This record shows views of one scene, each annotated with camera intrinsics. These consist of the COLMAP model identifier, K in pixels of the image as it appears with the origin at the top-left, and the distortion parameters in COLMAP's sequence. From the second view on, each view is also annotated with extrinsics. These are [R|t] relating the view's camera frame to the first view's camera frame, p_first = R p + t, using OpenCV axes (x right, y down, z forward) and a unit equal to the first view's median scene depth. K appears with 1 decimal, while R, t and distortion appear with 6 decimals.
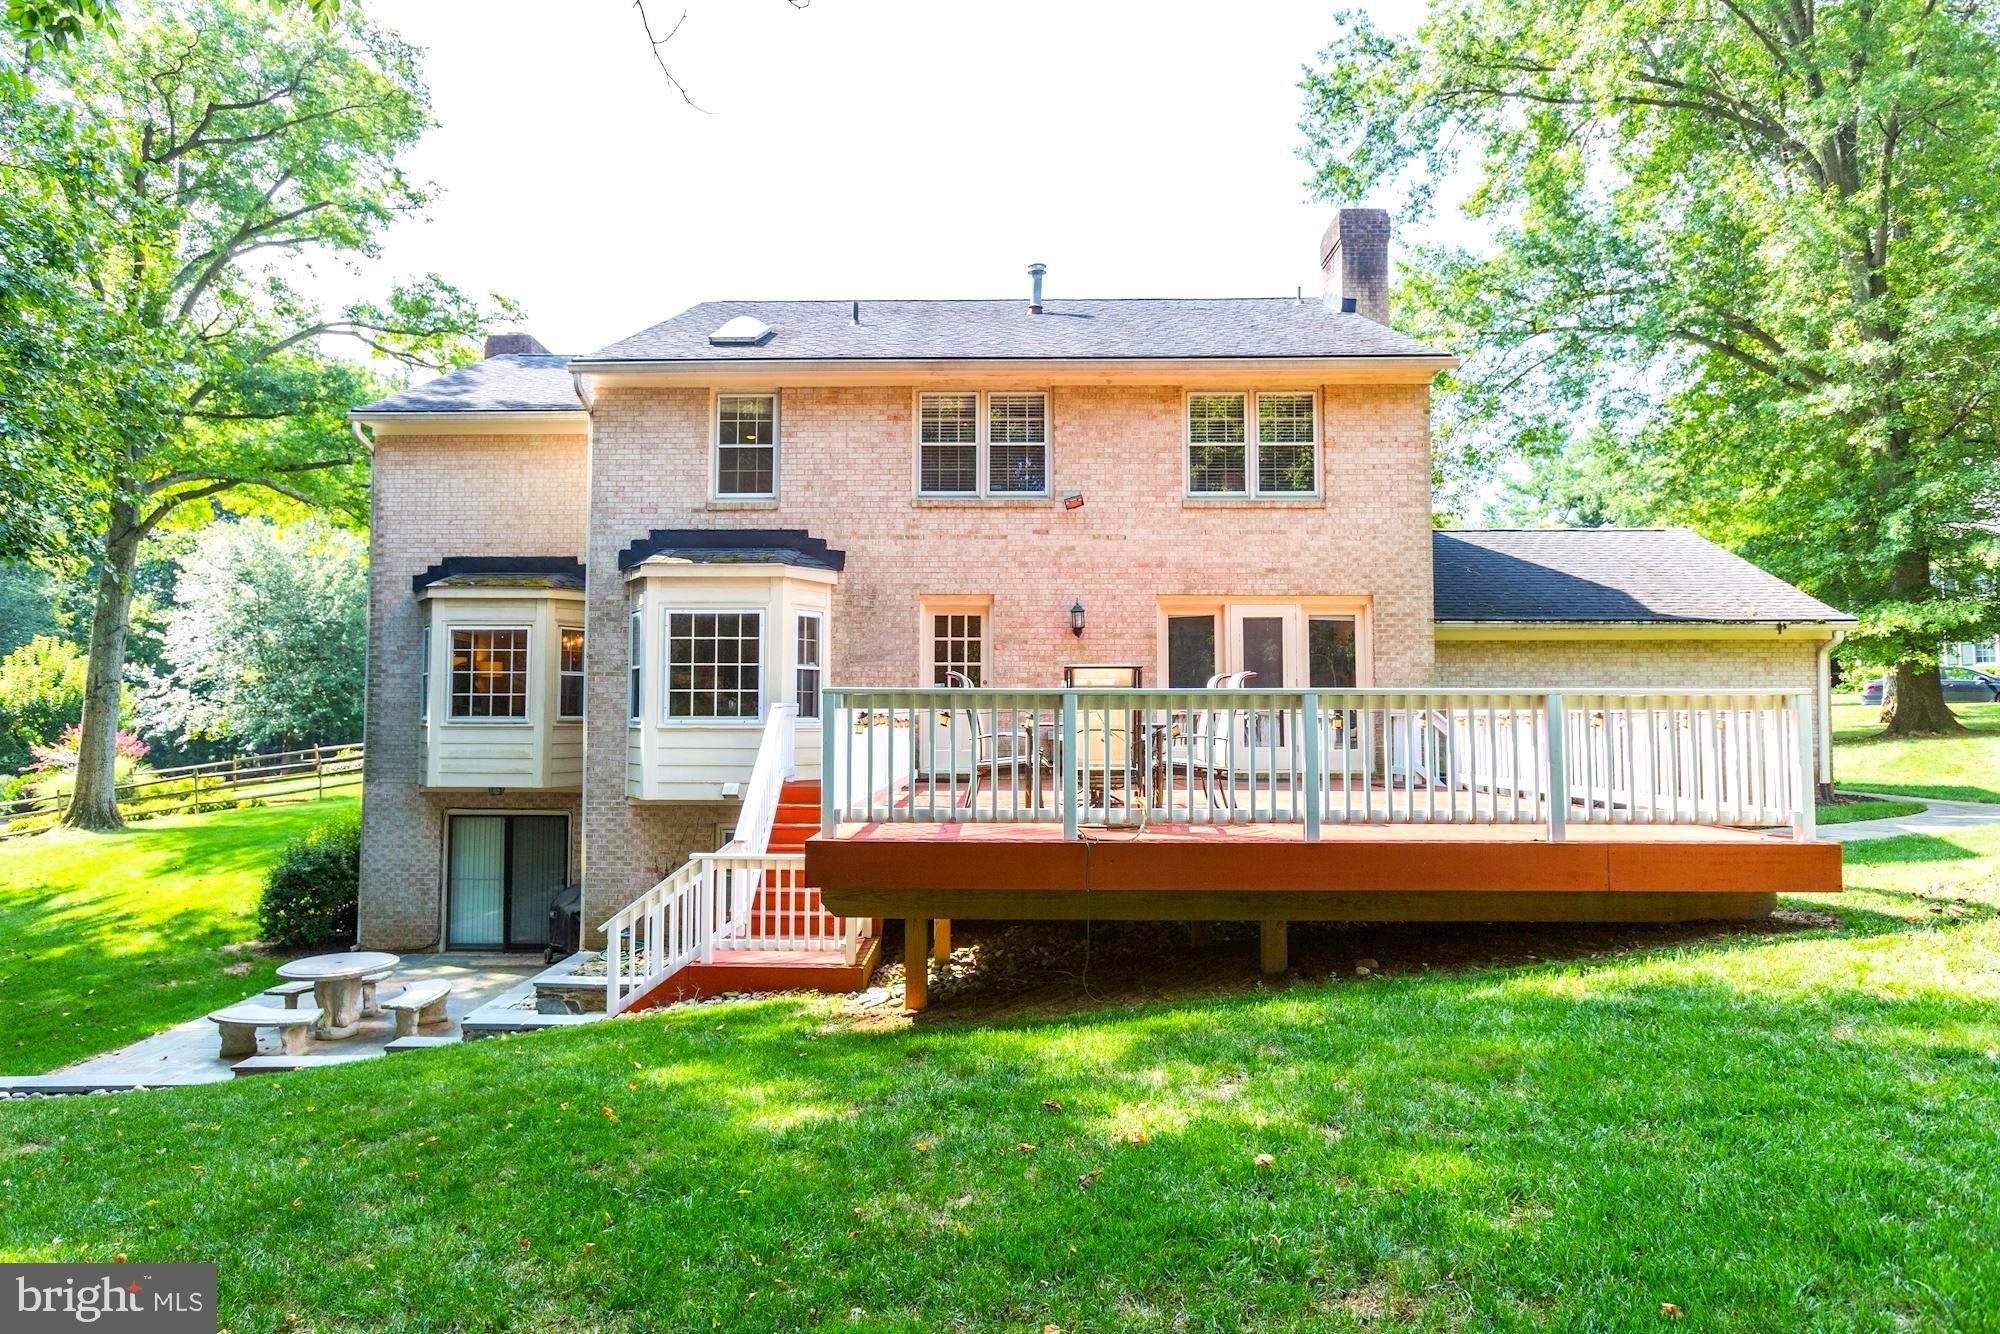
lens RADIAL K [[1156.5, 0, 1000.0], [0, 1156.5, 667.0], [0, 0, 1]] dist [0.019352, 0.001186]
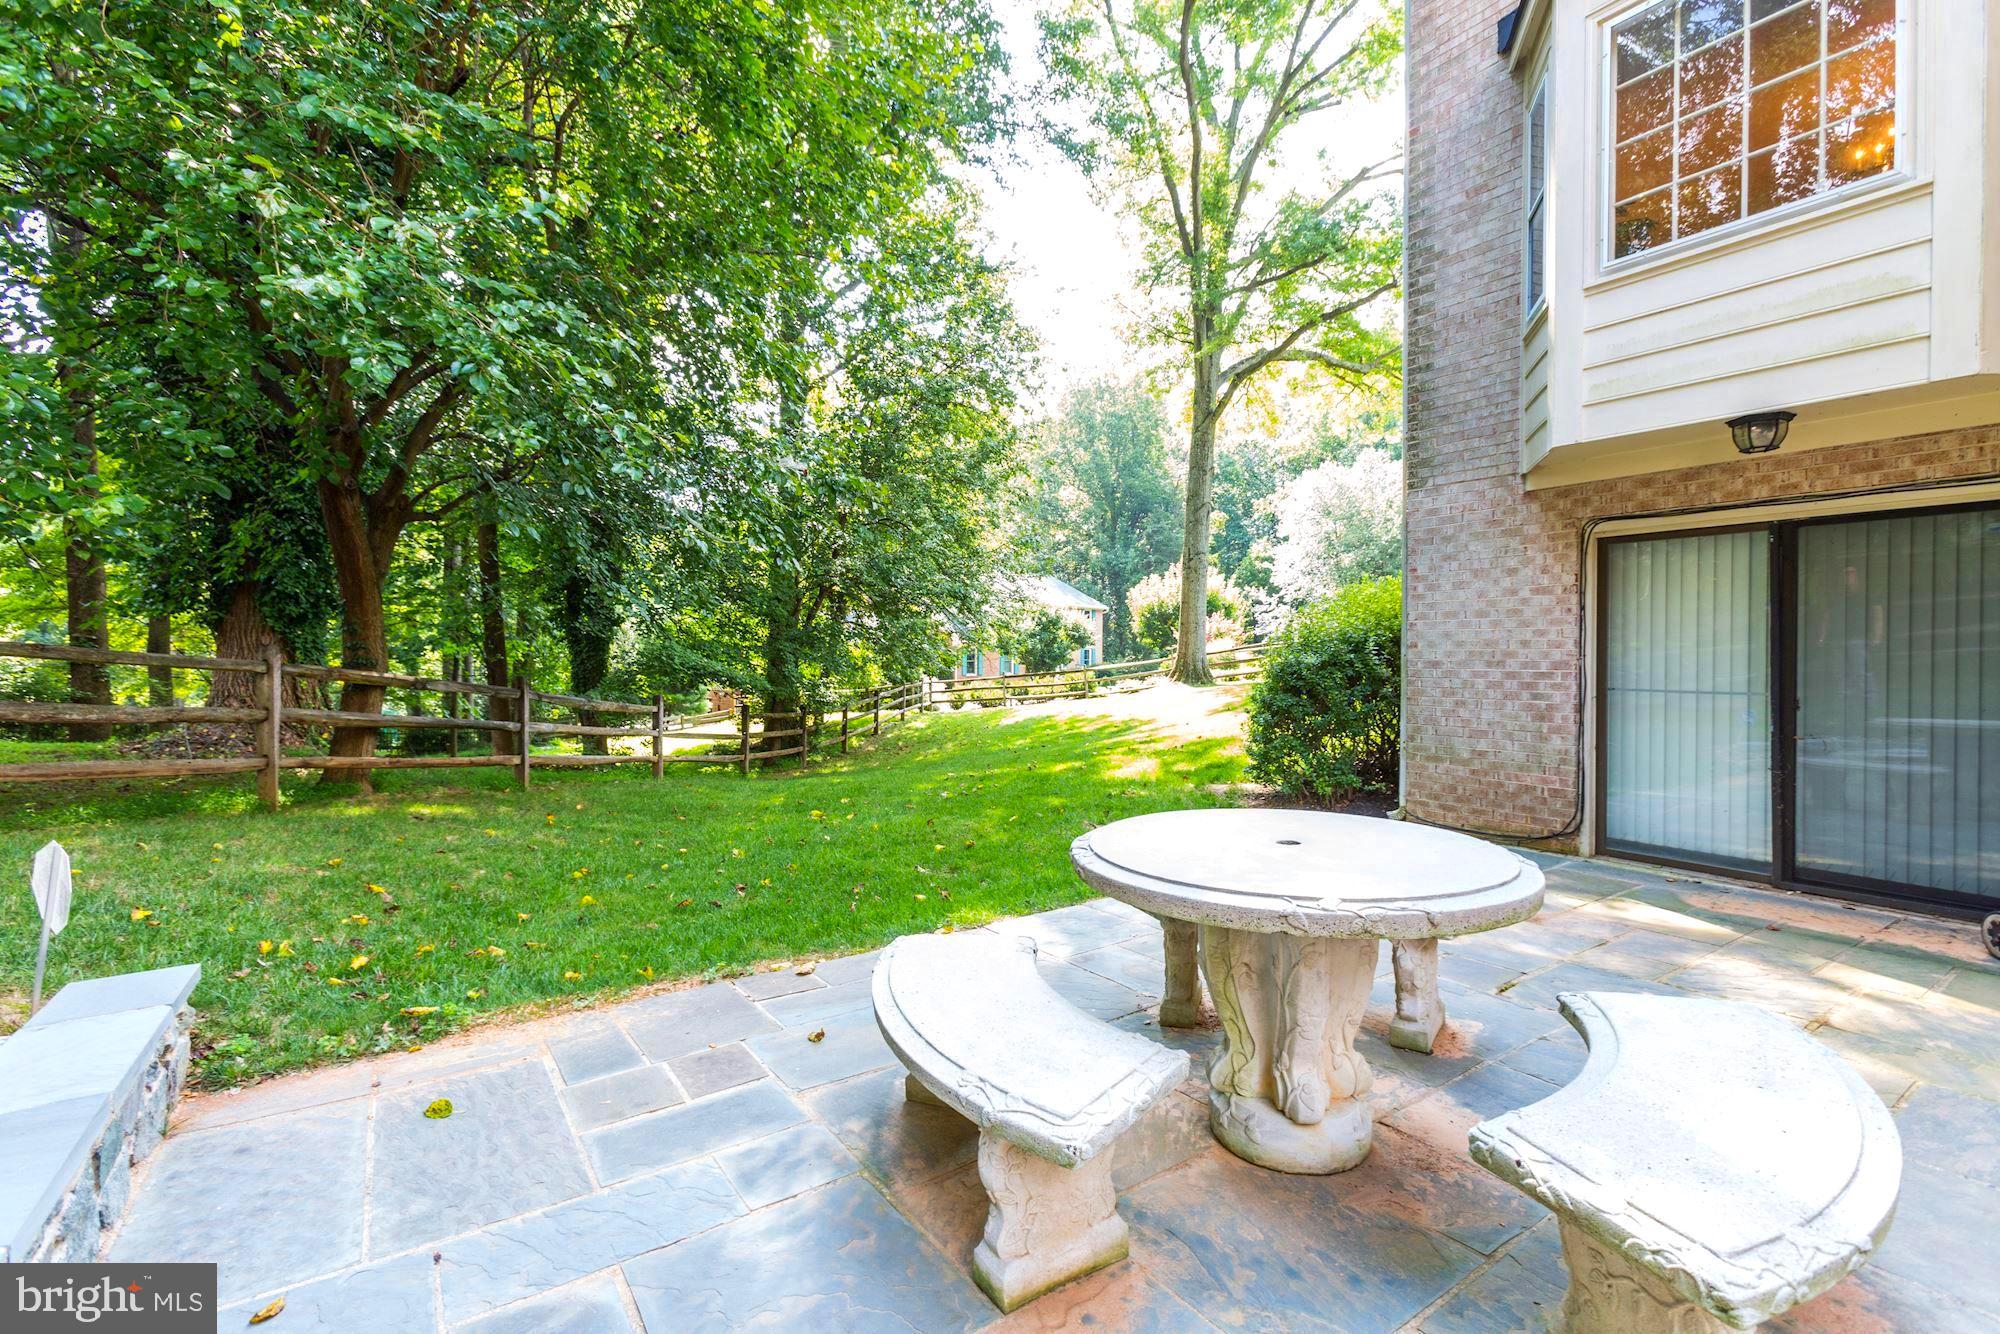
lens RADIAL K [[872.9, 0, 975.0], [0, 872.9, 663.9], [0, 0, 1]] dist [0.001331, 0.000535]
pose [[0.560804, 0.004875, -0.827934, -0.388910], [0.035930, 0.998897, 0.030220, 0.179435], [0.827168, -0.046695, 0.560011, 0.727020]]
